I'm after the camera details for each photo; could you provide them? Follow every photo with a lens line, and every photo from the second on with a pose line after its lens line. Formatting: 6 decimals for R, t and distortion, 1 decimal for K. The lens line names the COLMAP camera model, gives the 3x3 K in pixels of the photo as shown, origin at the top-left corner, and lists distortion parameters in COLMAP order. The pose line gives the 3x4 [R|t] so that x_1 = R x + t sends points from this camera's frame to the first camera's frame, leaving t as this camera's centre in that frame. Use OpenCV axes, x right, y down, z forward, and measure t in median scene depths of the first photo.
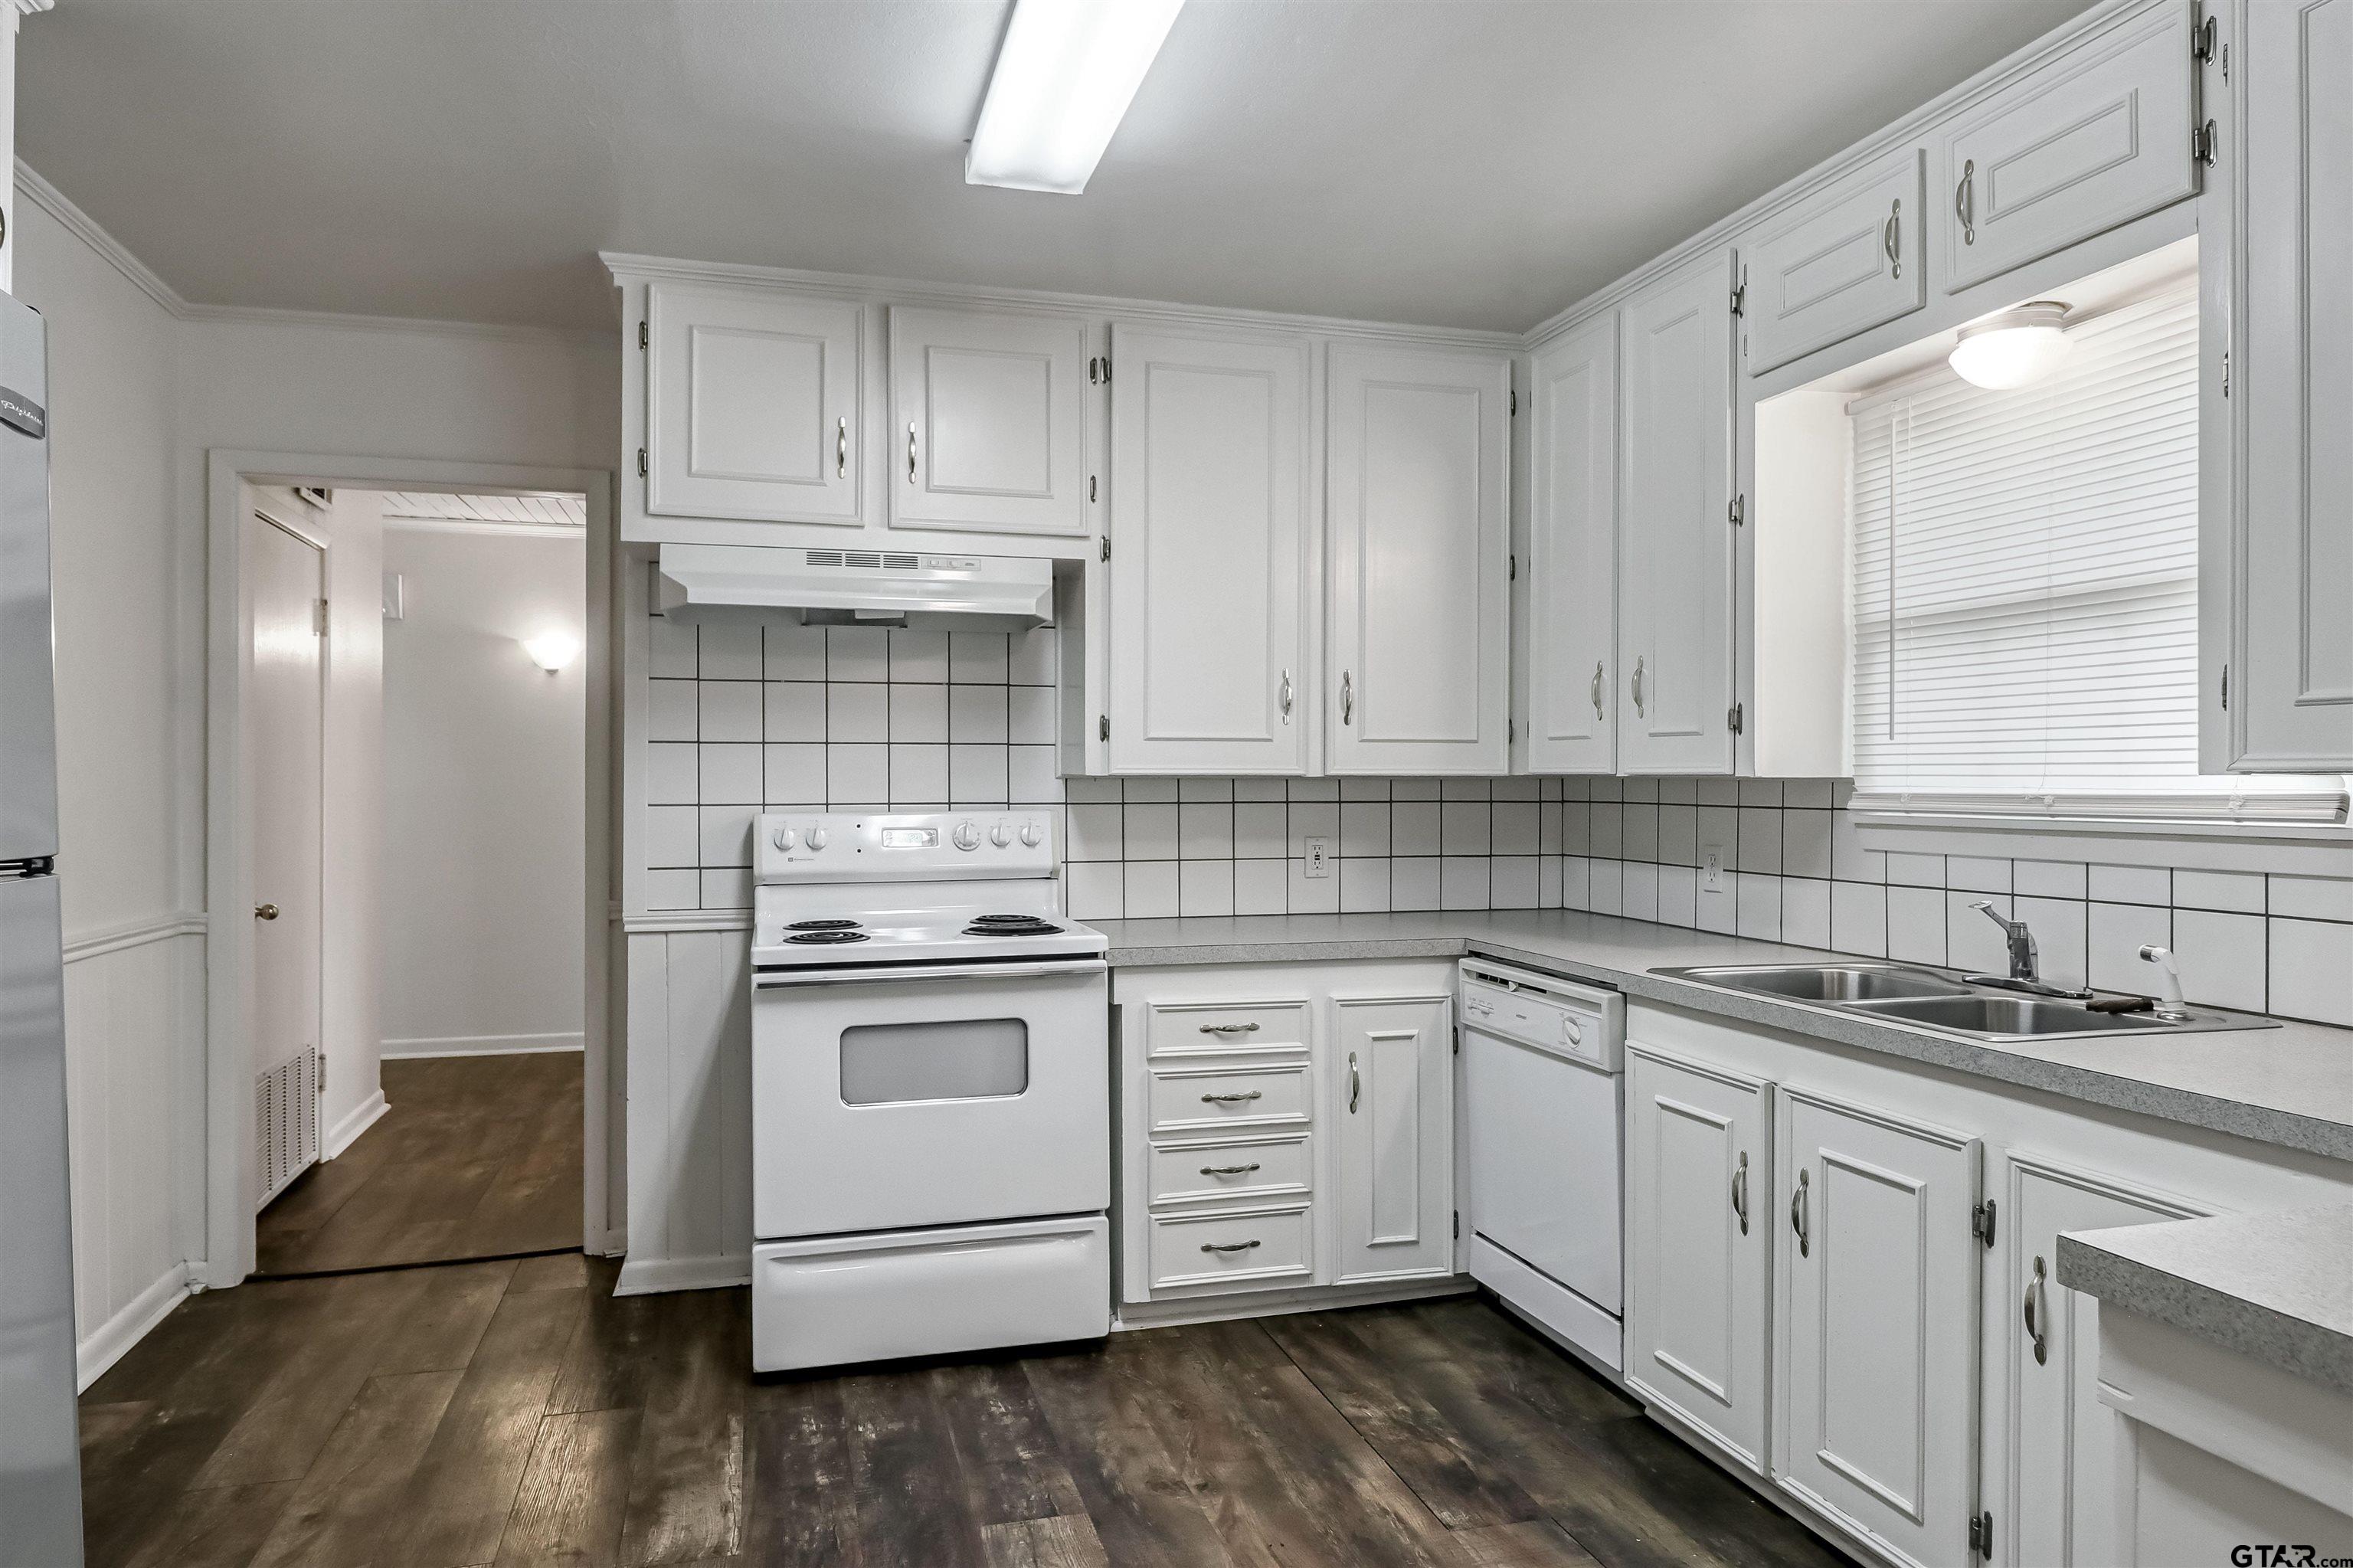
lens RADIAL K [[1439.1, 0, 1130.6], [0, 1439.1, 785.9], [0, 0, 1]] dist [-0.001045, -0.001394]
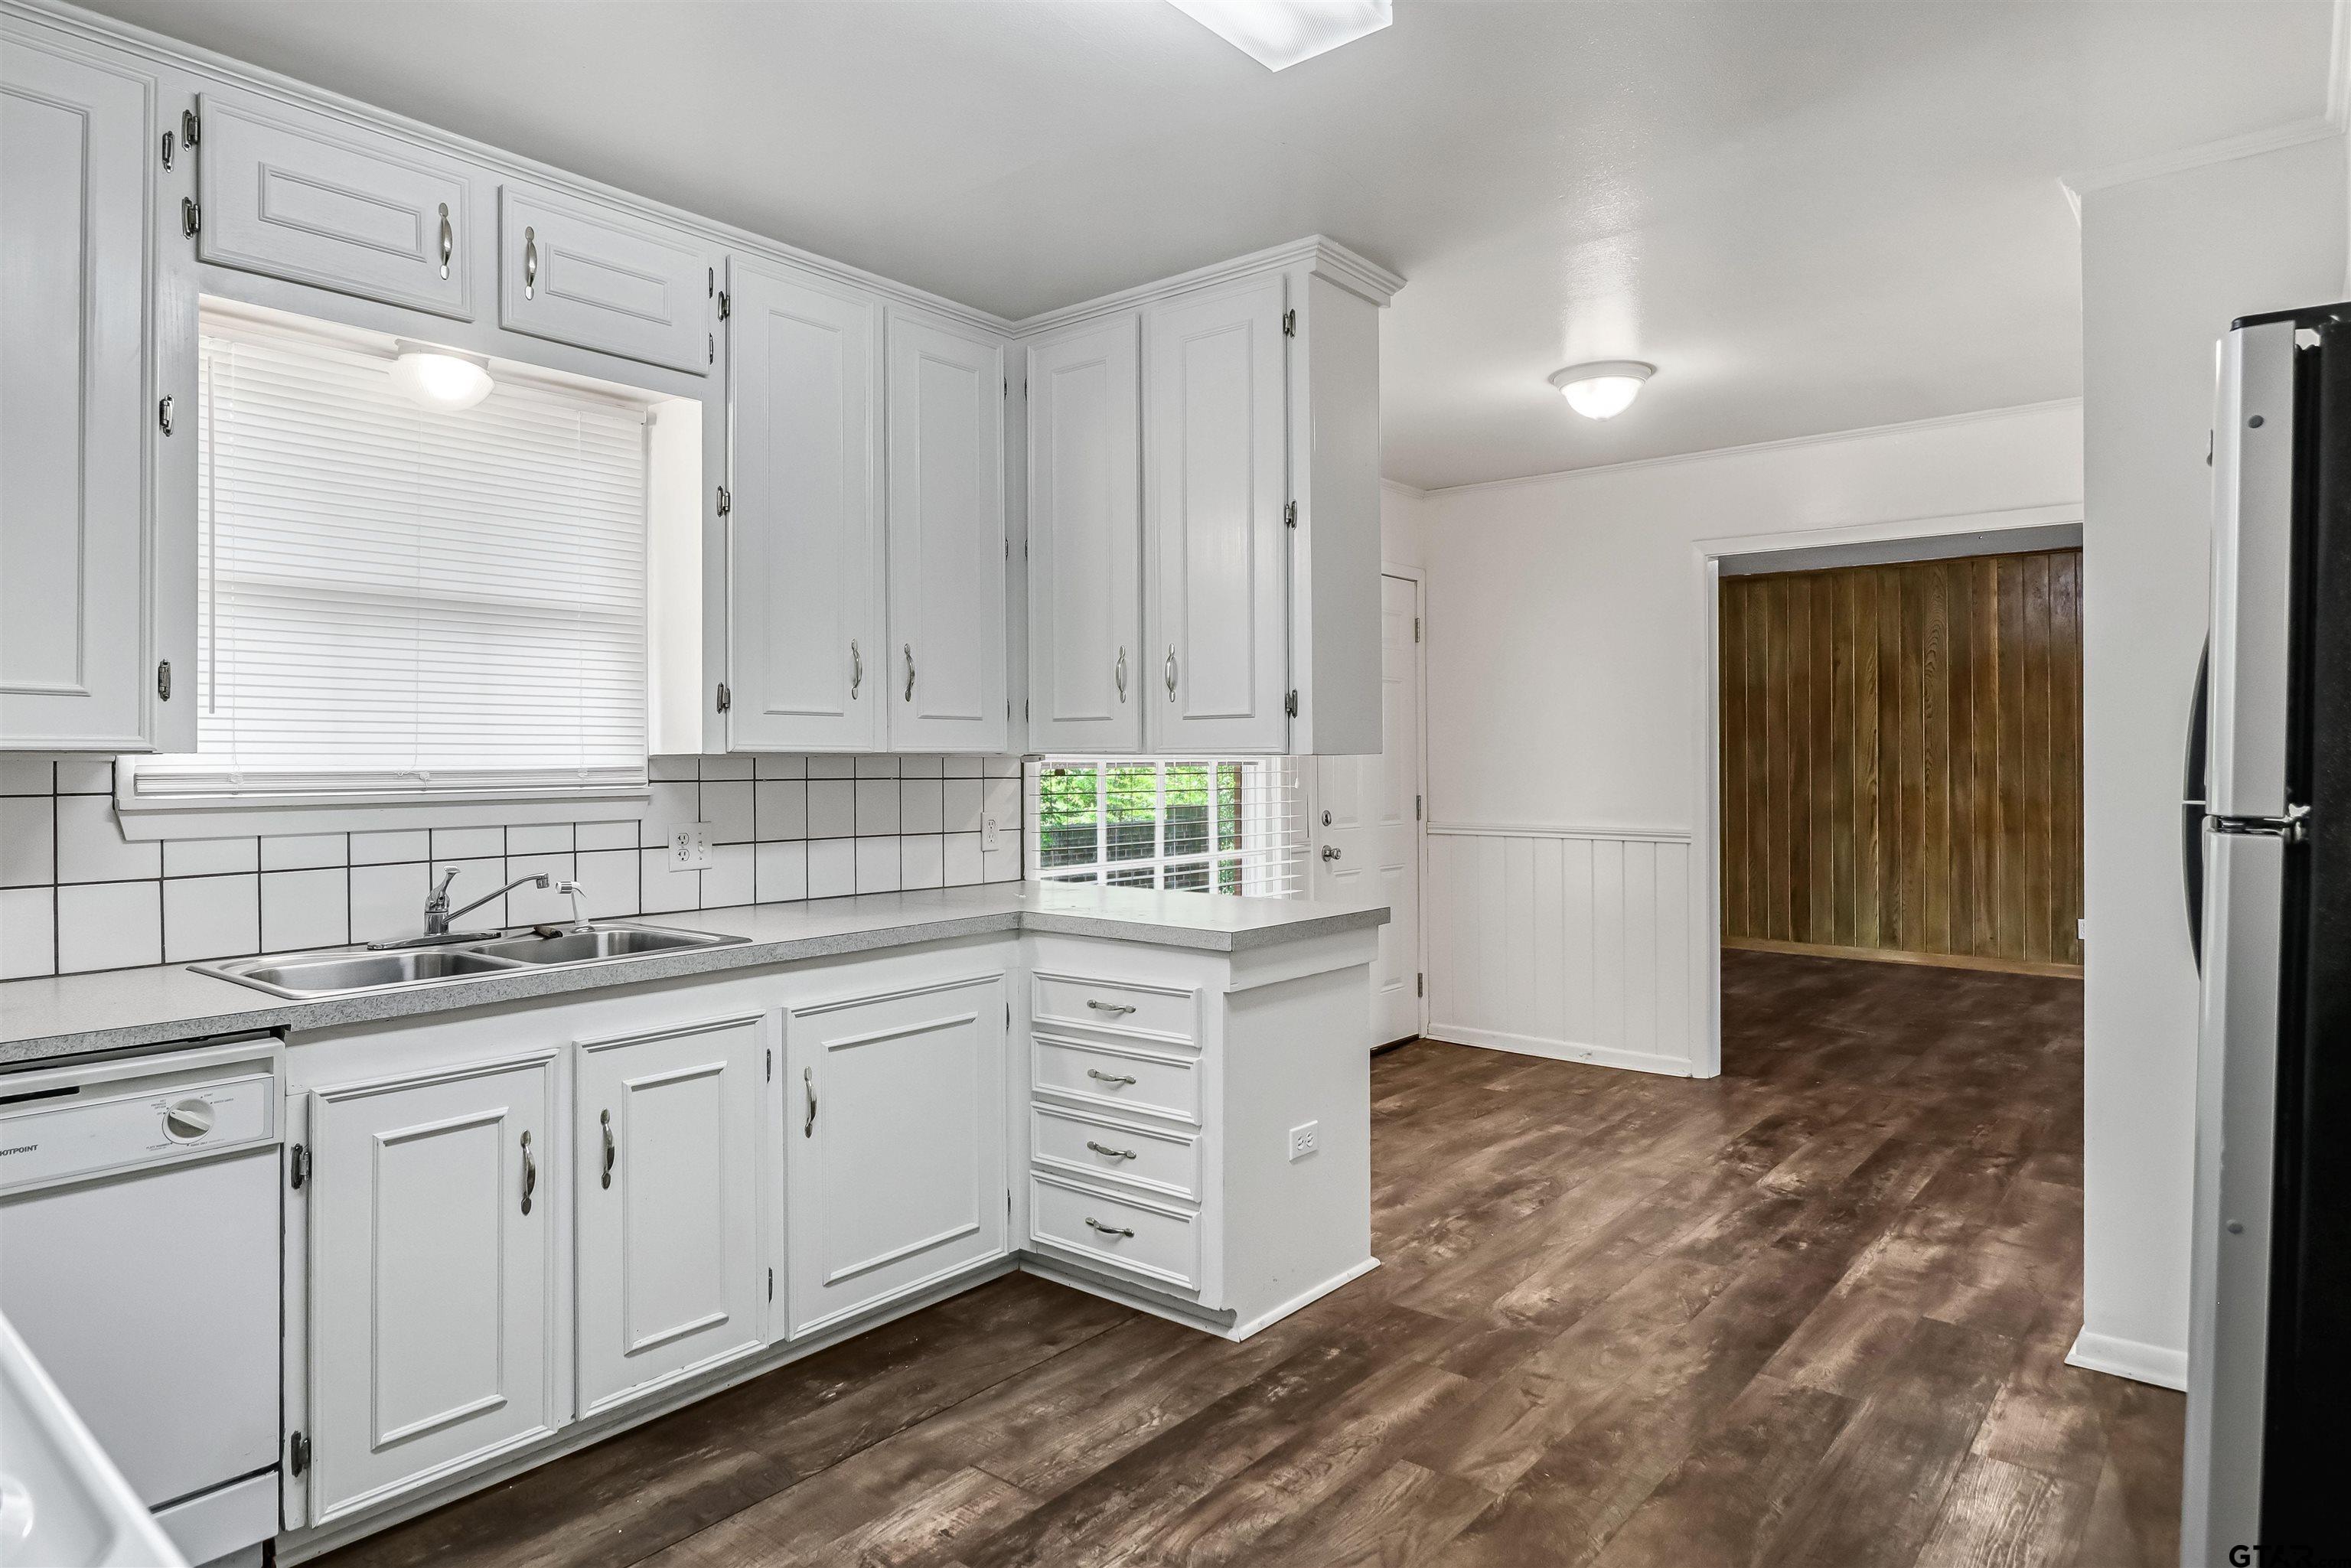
lens RADIAL K [[1356.4, 0, 1149.3], [0, 1356.4, 757.2], [0, 0, 1]] dist [0.001116, -0.002381]
pose [[-0.578119, 0.002992, 0.815947, -0.434127], [0.006691, 0.999977, 0.001073, -0.001463], [-0.815925, 0.006080, -0.578126, 0.877345]]
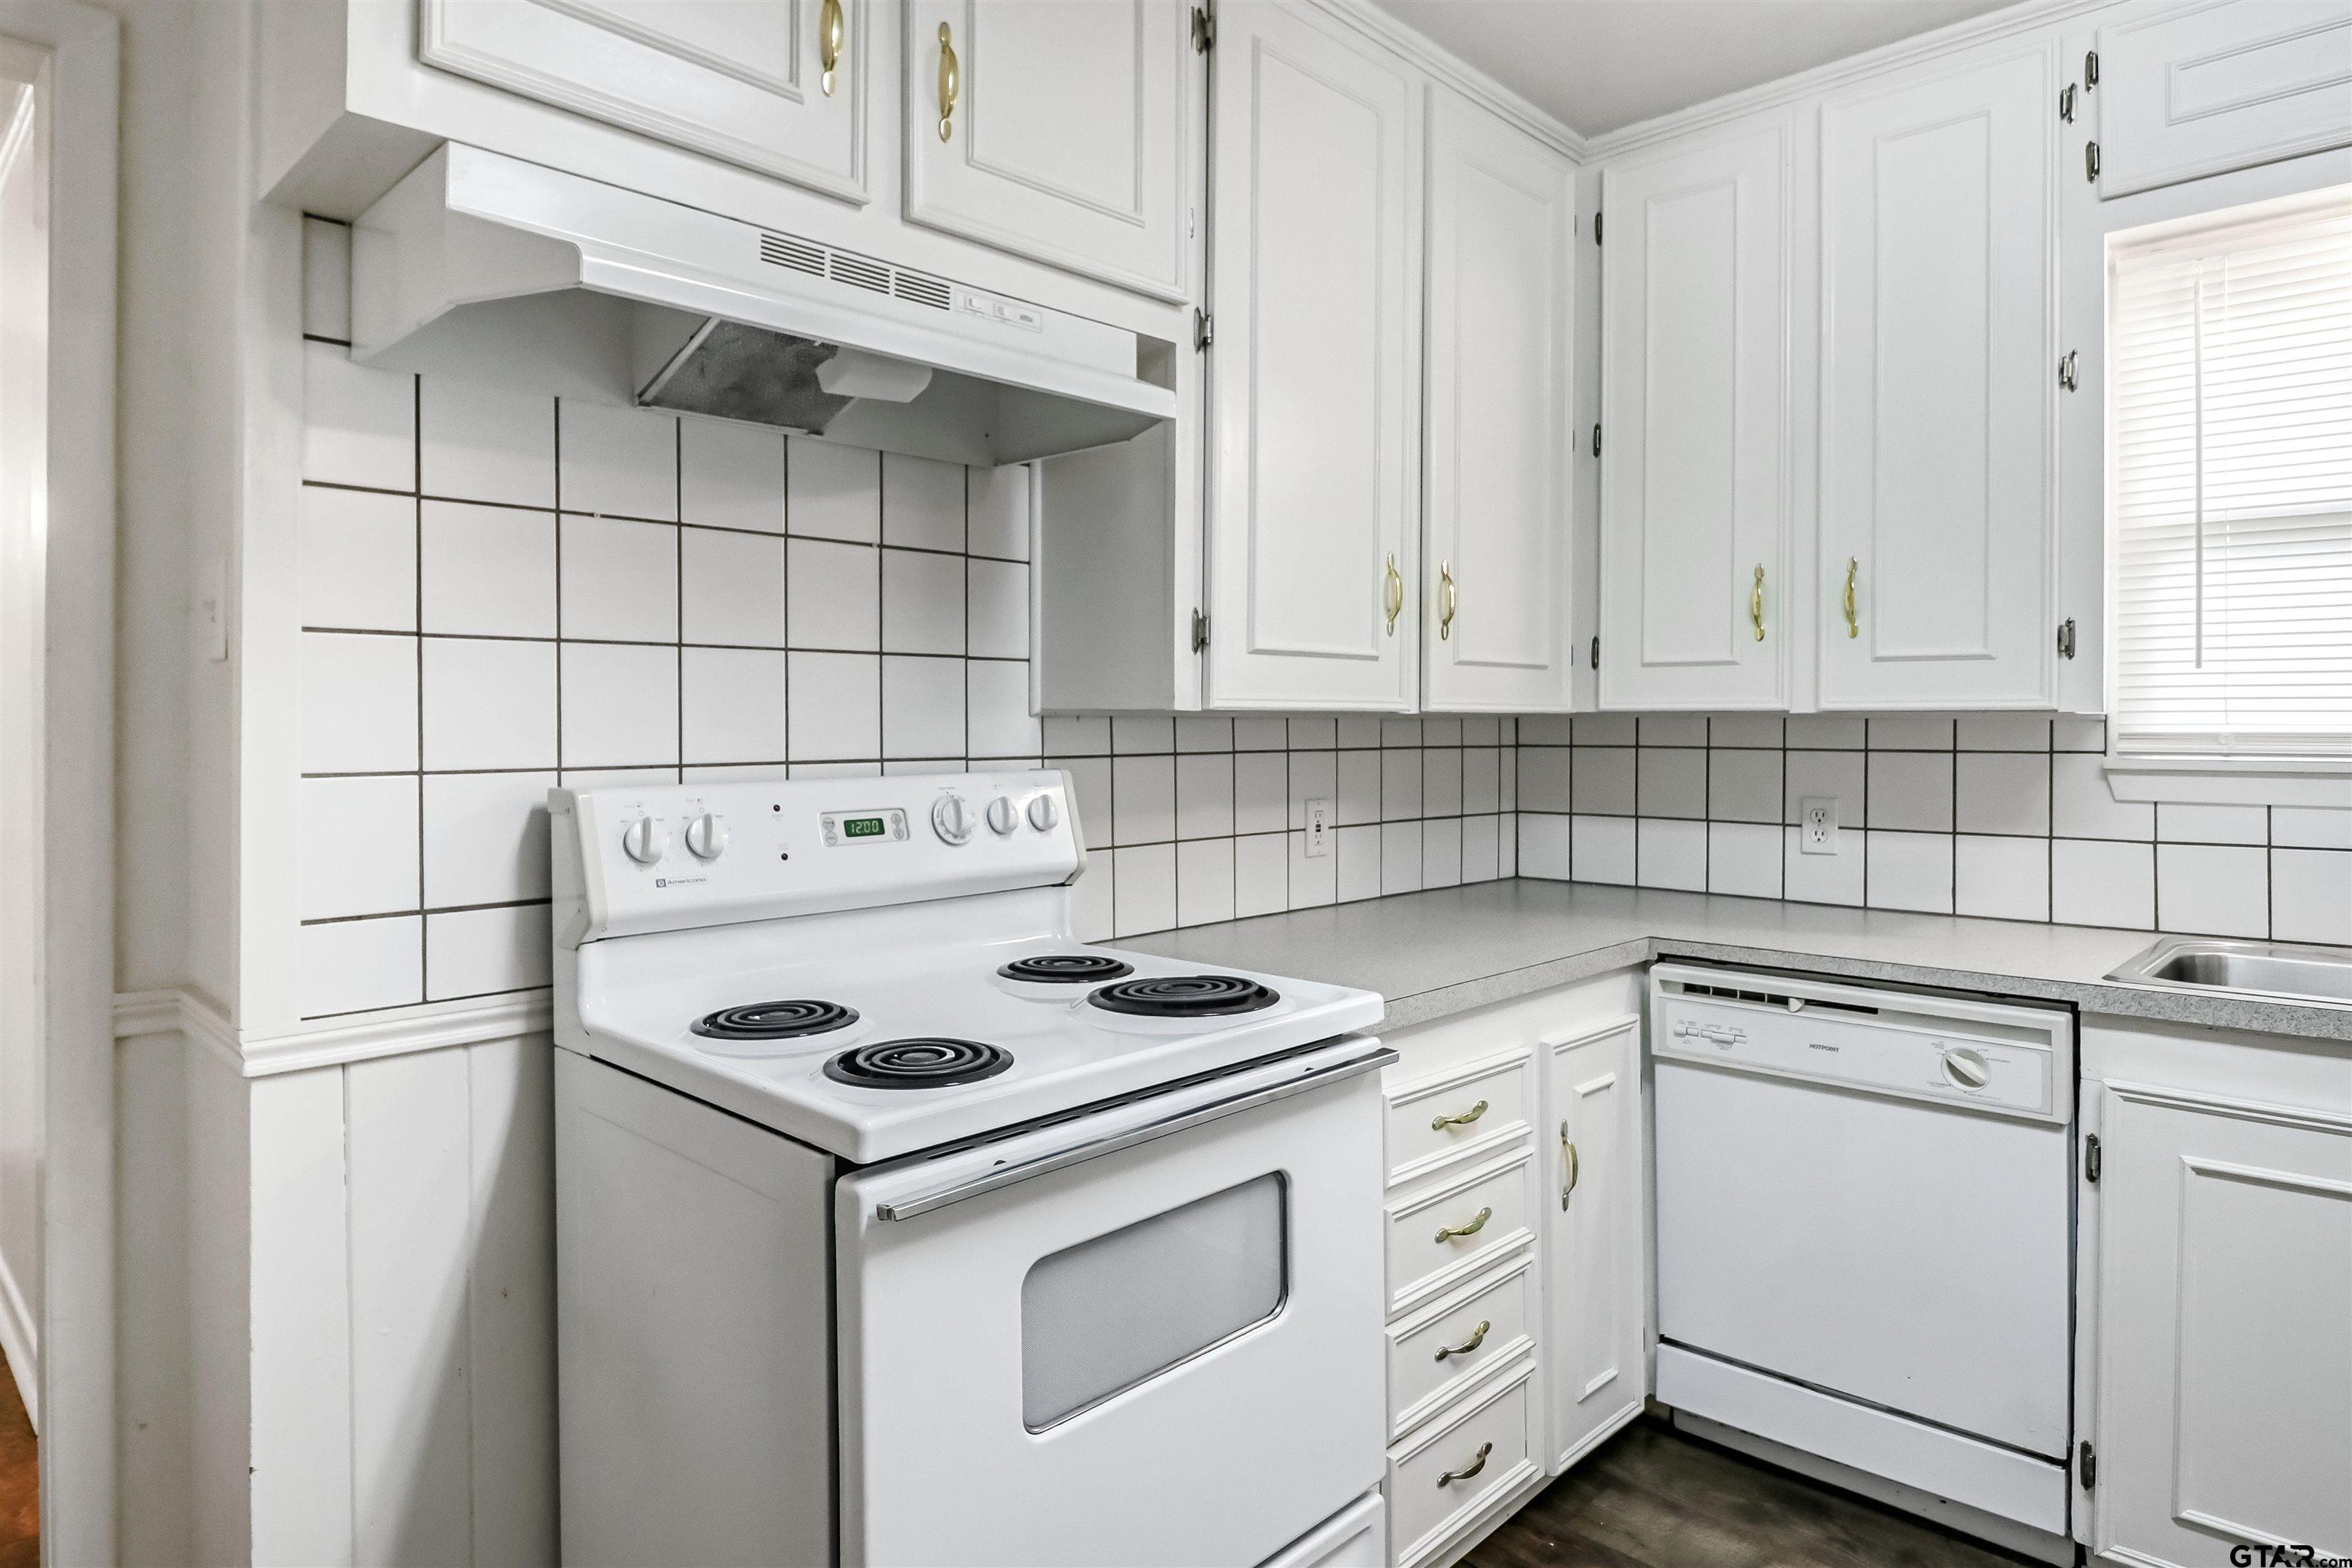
lens RADIAL K [[1373.3, 0, 1135.2], [0, 1373.3, 728.1], [0, 0, 1]] dist [0.003880, -0.011189]
pose [[0.862287, -0.002972, 0.506412, -0.345707], [0.003992, 0.999992, -0.000928, 0.000650], [-0.506405, 0.002822, 0.862291, 0.545624]]
